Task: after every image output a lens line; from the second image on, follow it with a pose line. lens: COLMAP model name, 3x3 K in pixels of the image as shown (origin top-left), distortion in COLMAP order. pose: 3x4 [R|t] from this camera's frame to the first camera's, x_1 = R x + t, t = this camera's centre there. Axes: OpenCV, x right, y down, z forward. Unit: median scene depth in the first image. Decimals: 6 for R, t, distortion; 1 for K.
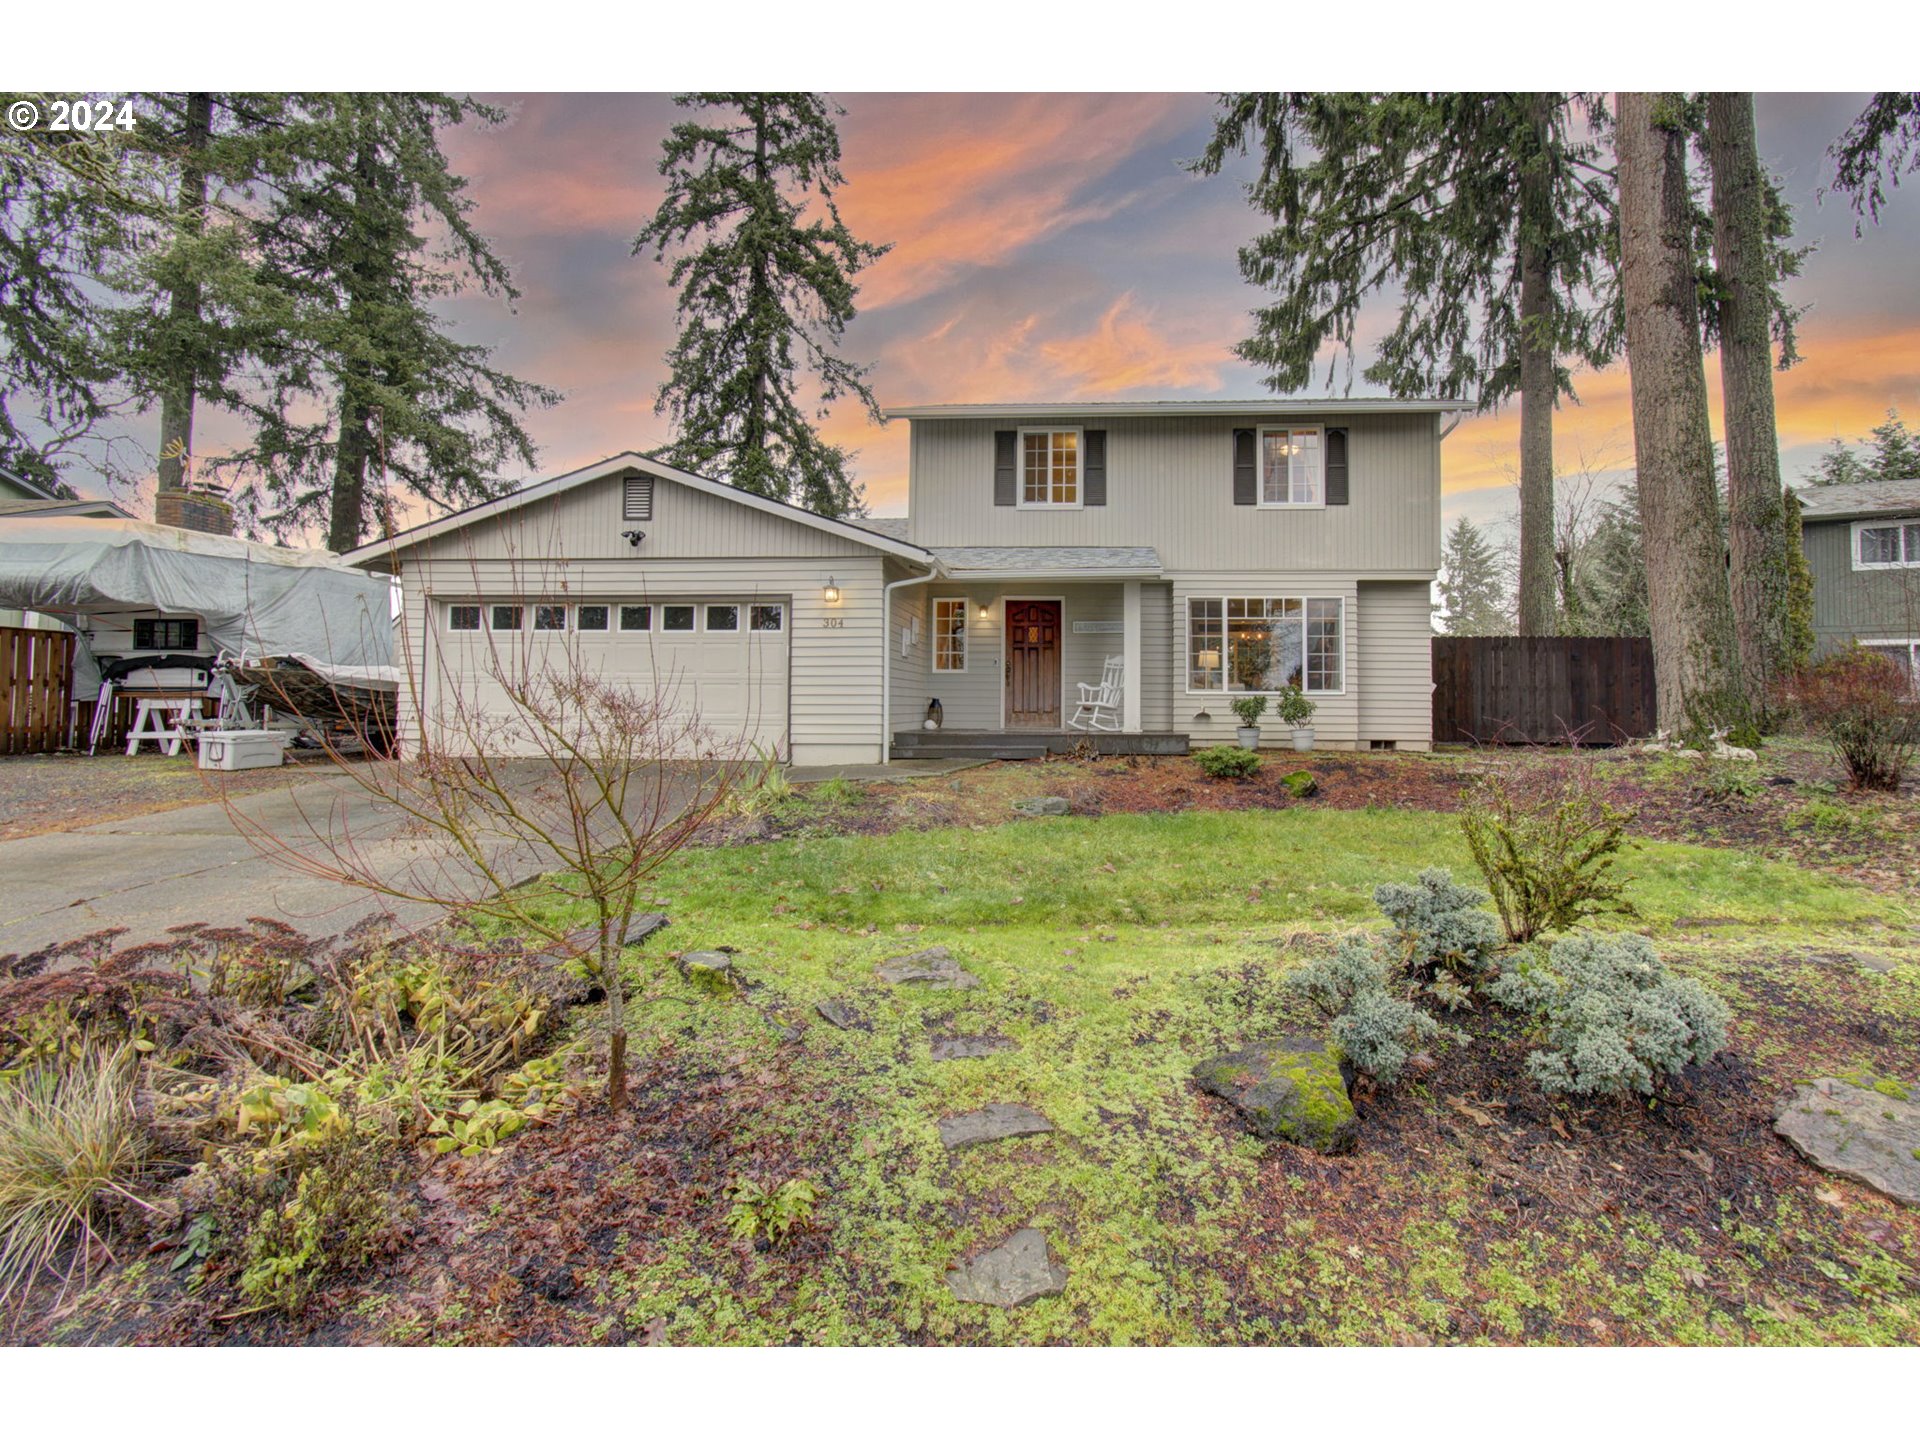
lens RADIAL K [[787.5, 0, 894.3], [0, 787.5, 715.1], [0, 0, 1]] dist [-0.000947, 0.000007]
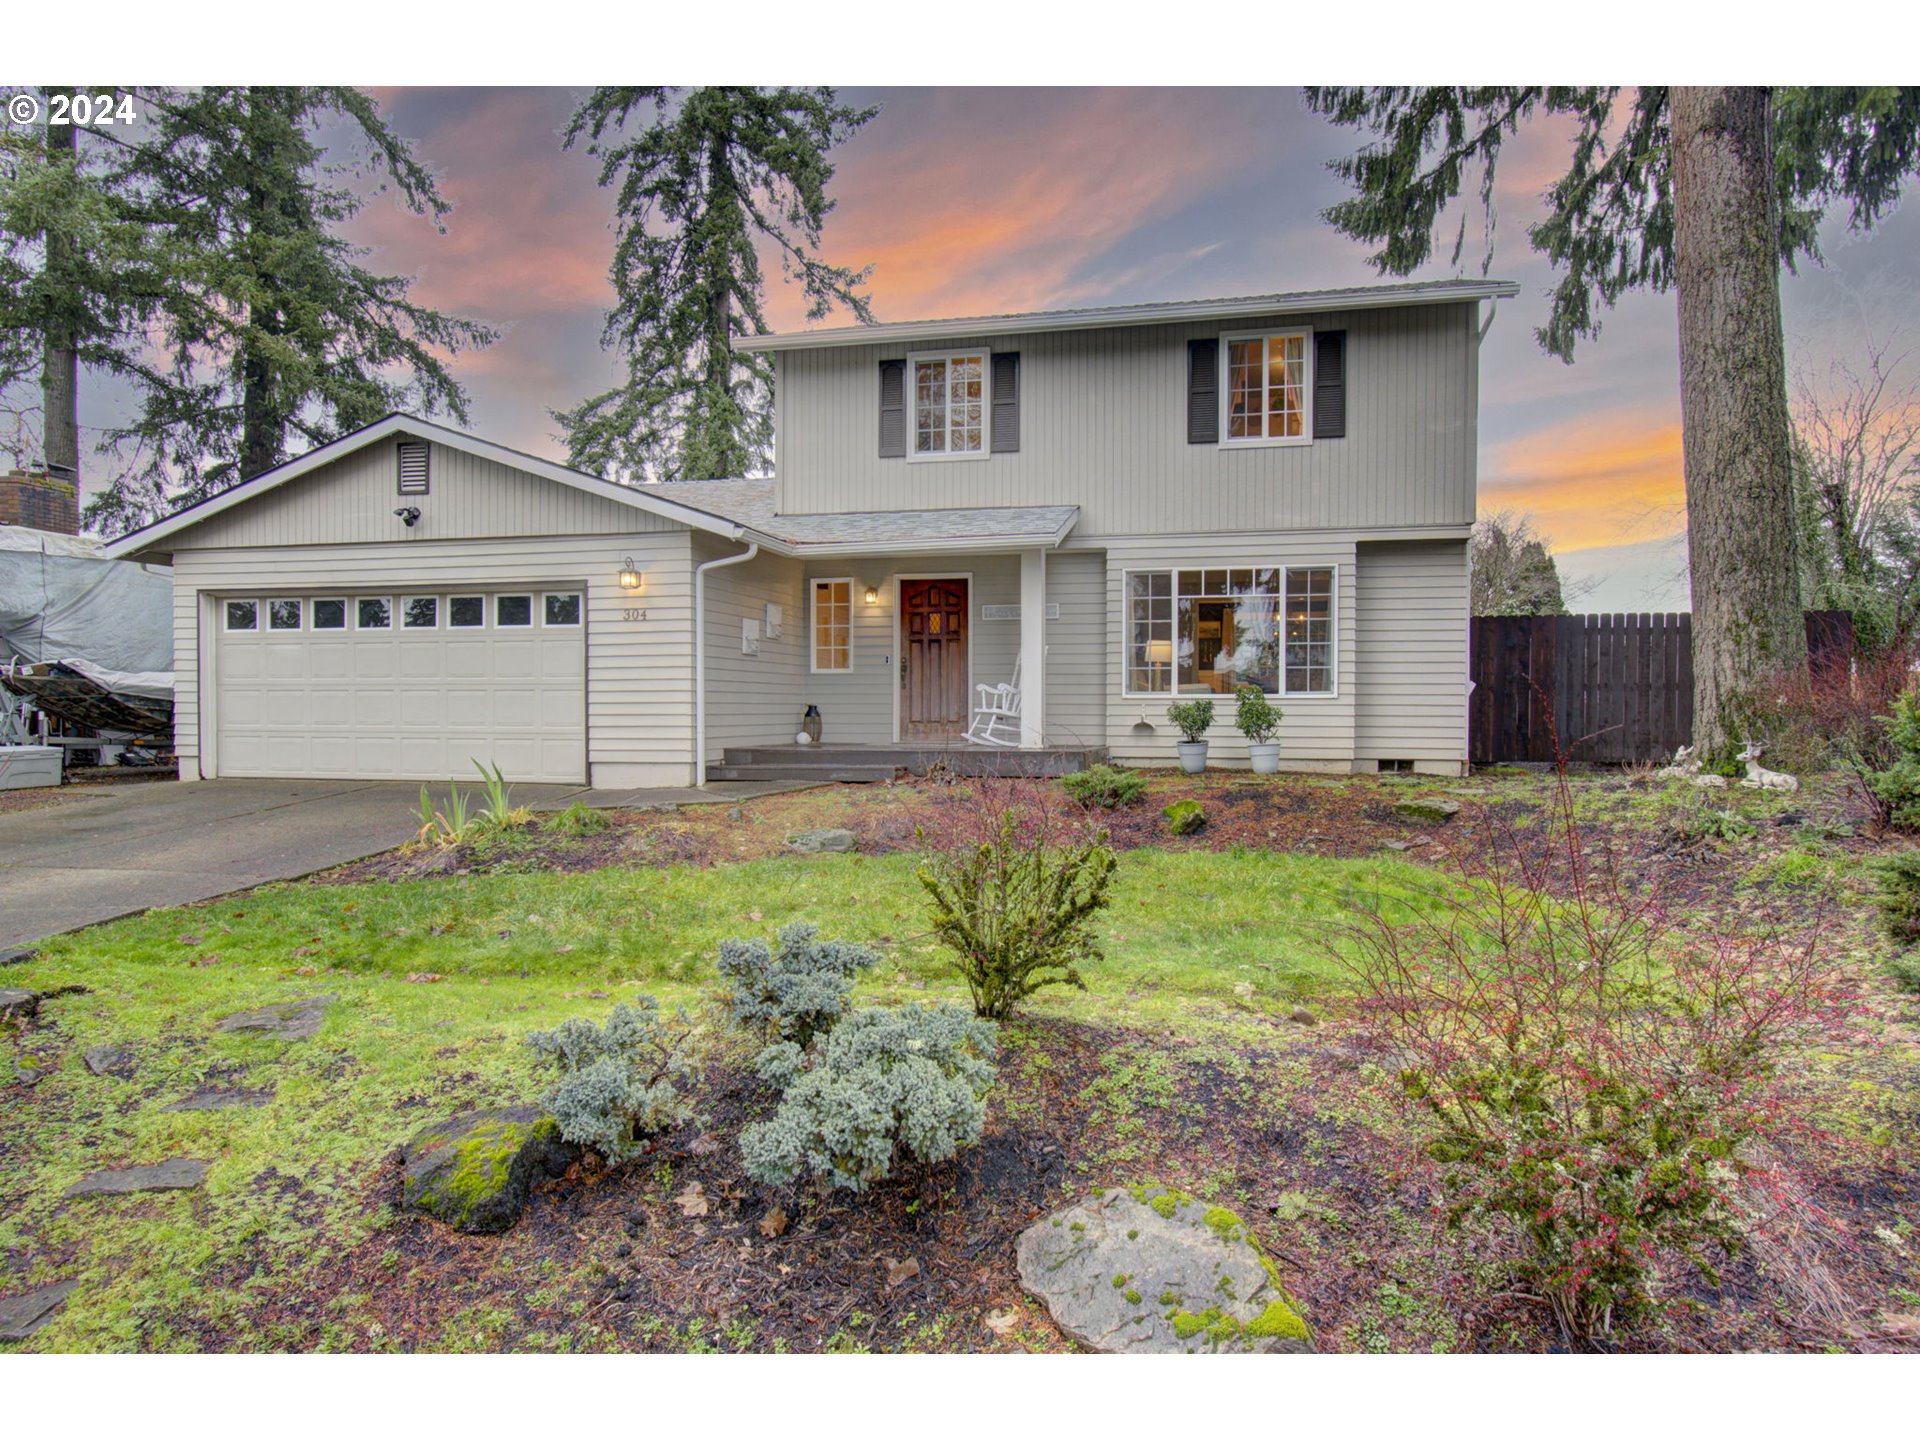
lens RADIAL K [[1031.0, 0, 960.1], [0, 1031.0, 774.3], [0, 0, 1]] dist [0.000137, -0.000685]
pose [[0.990008, 0.004063, -0.140953, 0.351976], [0.003043, 0.998737, 0.050159, -0.003810], [0.140978, -0.050087, 0.988745, -0.012784]]
